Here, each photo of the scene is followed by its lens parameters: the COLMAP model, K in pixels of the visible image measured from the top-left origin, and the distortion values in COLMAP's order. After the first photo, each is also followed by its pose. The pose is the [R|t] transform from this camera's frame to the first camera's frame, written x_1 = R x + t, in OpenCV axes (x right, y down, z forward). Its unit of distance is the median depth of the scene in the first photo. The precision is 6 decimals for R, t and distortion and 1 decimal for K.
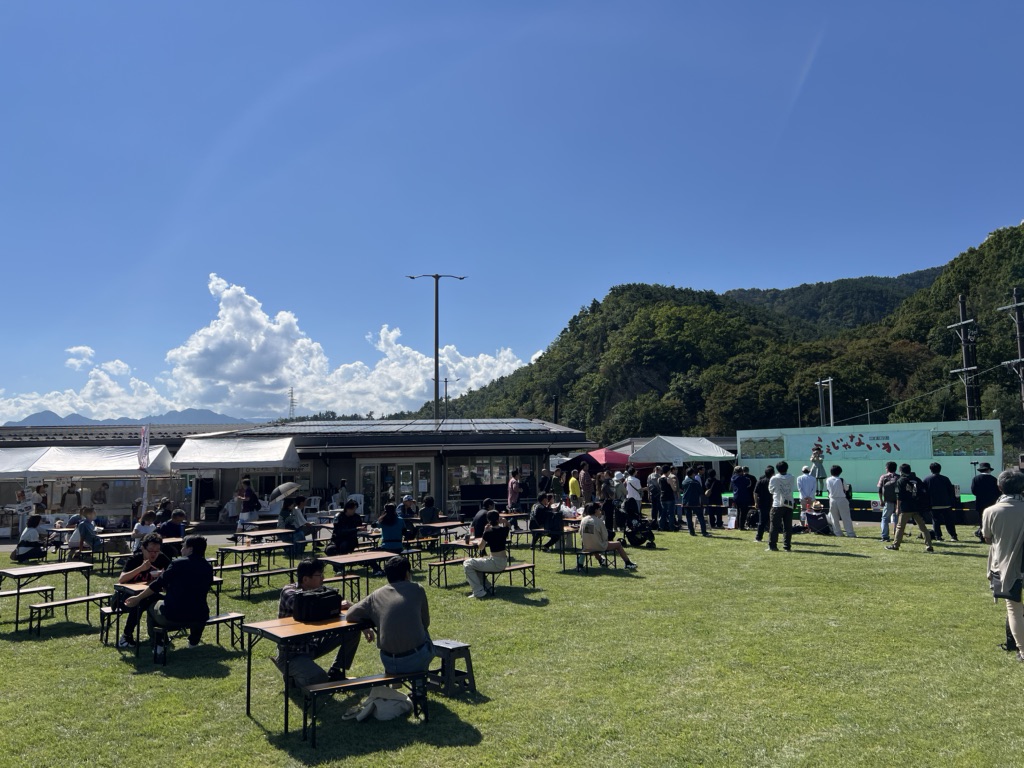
lens RADIAL K [[768.5, 0, 512.0], [0, 768.5, 384.0], [0, 0, 1]] dist [0.007071, -0.002017]
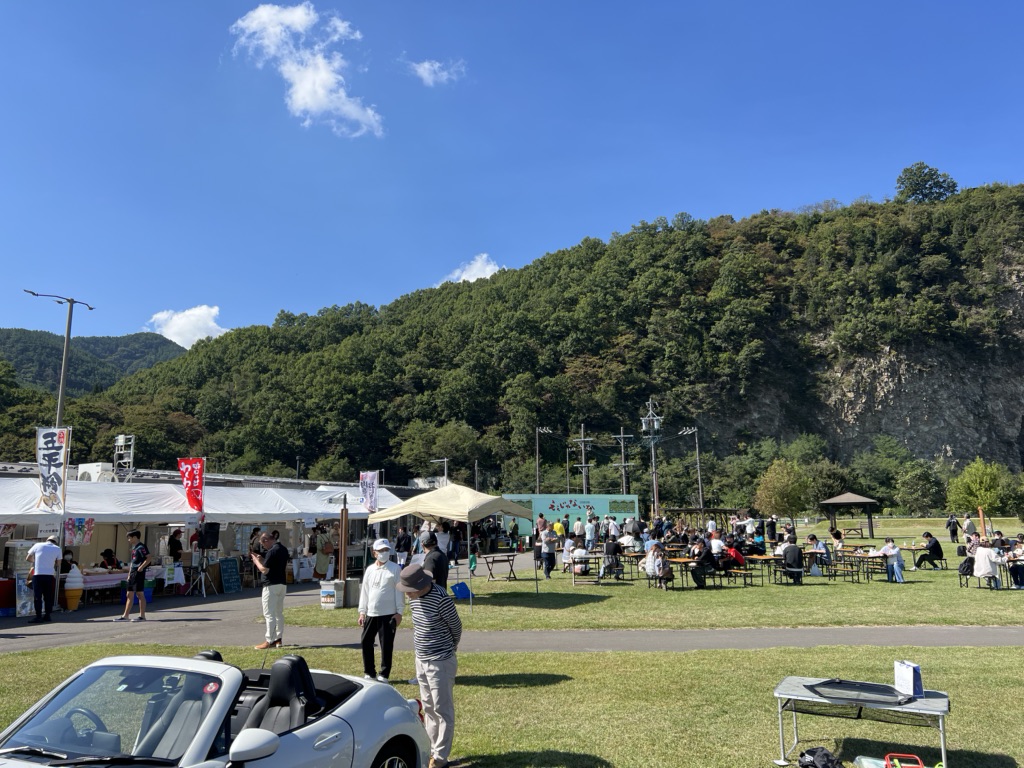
lens RADIAL K [[768.5, 0, 512.0], [0, 768.5, 384.0], [0, 0, 1]] dist [0.007071, -0.002017]
pose [[0.509869, 0.161440, 0.844968, -0.198836], [-0.089046, 0.986861, -0.134818, 0.009537], [-0.855631, -0.006502, 0.517545, 0.039802]]
